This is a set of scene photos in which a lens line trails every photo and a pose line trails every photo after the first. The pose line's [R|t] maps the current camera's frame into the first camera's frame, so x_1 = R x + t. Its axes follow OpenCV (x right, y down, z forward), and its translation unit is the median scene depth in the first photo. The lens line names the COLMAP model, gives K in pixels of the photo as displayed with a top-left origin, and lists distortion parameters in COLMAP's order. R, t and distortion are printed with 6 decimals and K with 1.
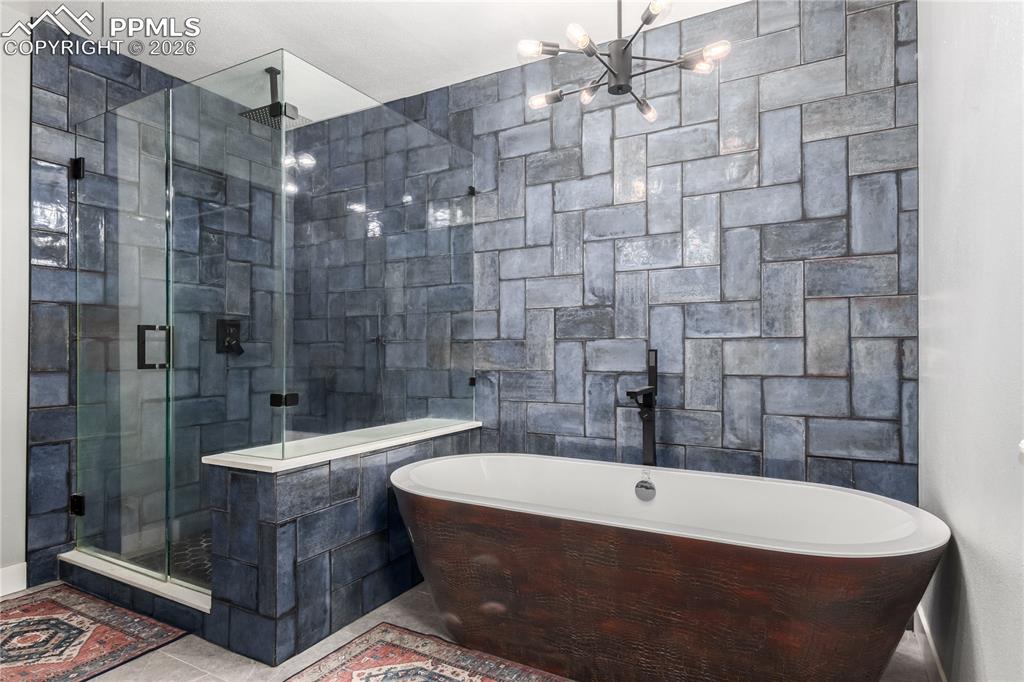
lens RADIAL K [[572.5, 0, 517.2], [0, 572.5, 346.0], [0, 0, 1]] dist [0.006065, 0.000545]
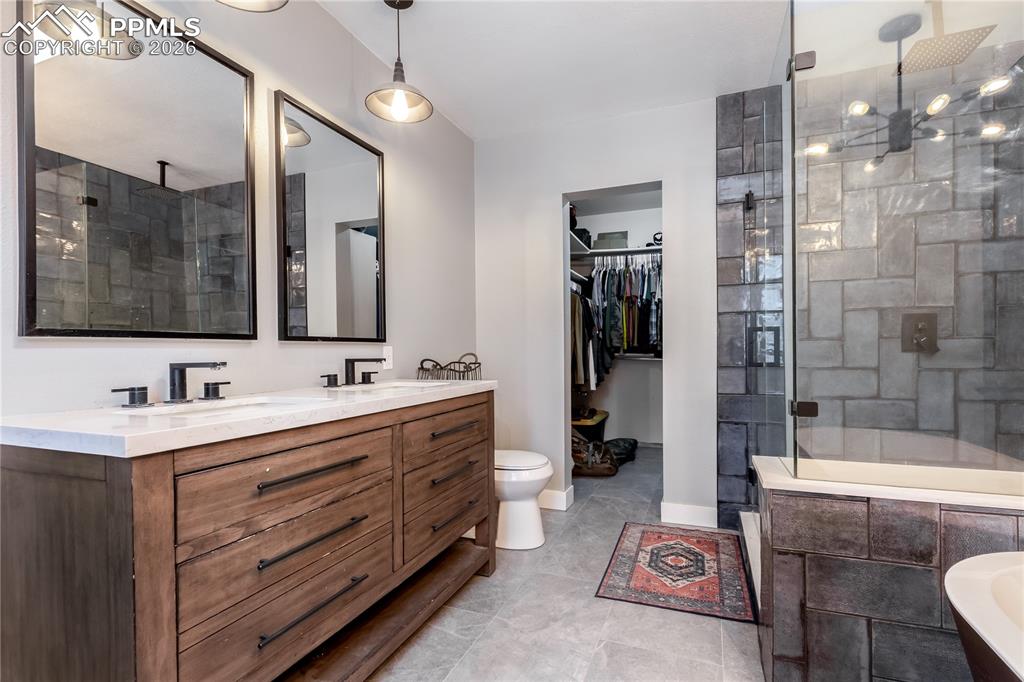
lens RADIAL K [[472.5, 0, 500.8], [0, 472.5, 354.7], [0, 0, 1]] dist [-0.003983, -0.001455]
pose [[0.117215, 0.002949, -0.993102, 0.186815], [0.014958, 0.999877, 0.004734, 0.005532], [0.992994, -0.015410, 0.117157, 0.394833]]
